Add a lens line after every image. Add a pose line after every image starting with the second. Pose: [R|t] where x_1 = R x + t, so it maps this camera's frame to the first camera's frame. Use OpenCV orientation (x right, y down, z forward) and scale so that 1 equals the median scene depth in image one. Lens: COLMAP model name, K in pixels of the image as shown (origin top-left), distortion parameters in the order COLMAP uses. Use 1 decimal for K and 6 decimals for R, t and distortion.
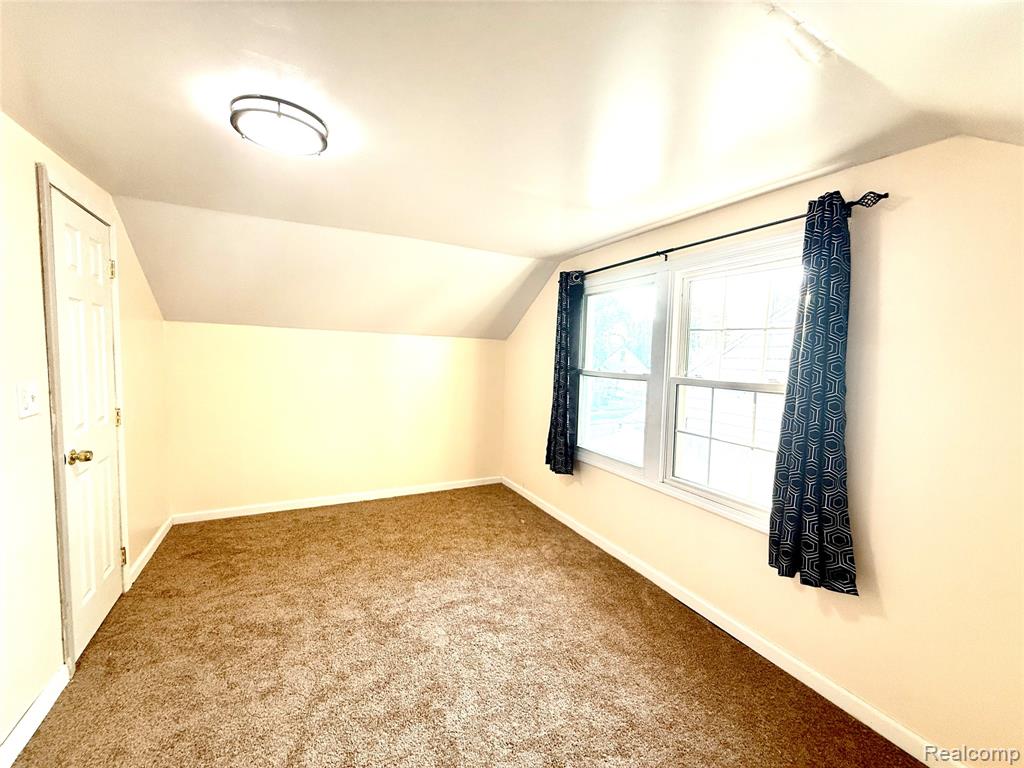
lens RADIAL K [[411.2, 0, 512.0], [0, 411.2, 384.0], [0, 0, 1]] dist [-0.000267, -0.000030]
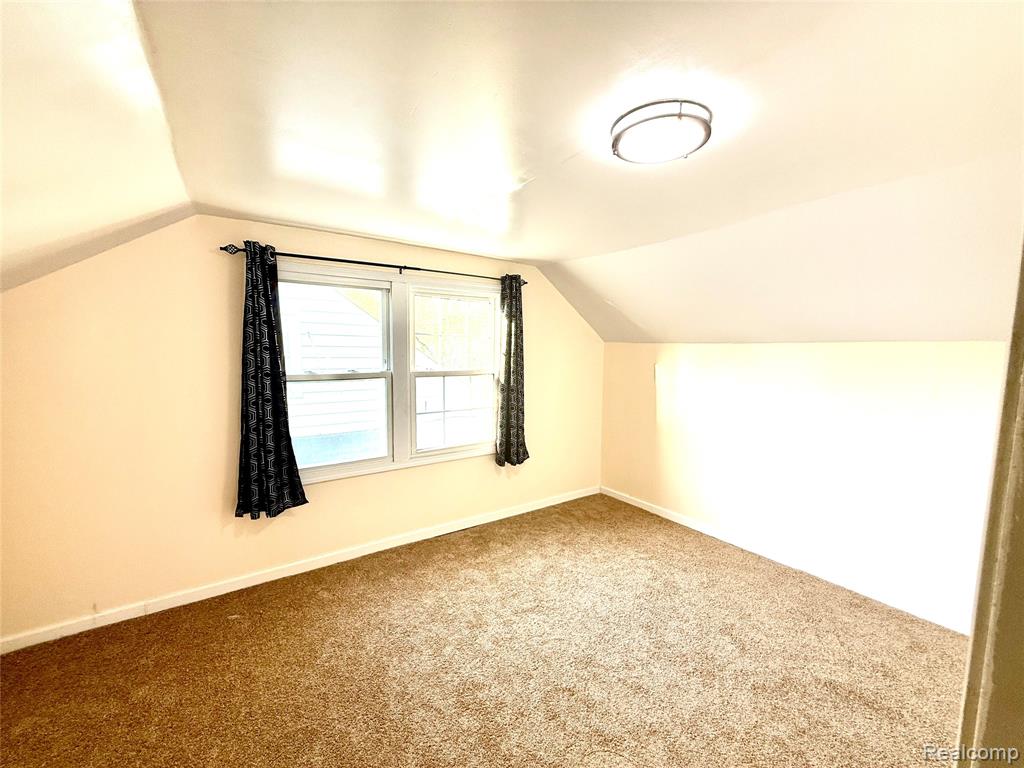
lens RADIAL K [[411.2, 0, 512.0], [0, 411.2, 384.0], [0, 0, 1]] dist [-0.000267, -0.000030]
pose [[-0.132909, -0.111858, 0.984796, -0.802914], [0.056393, 0.991148, 0.120190, -0.103843], [-0.989523, 0.071510, -0.125424, 0.789646]]
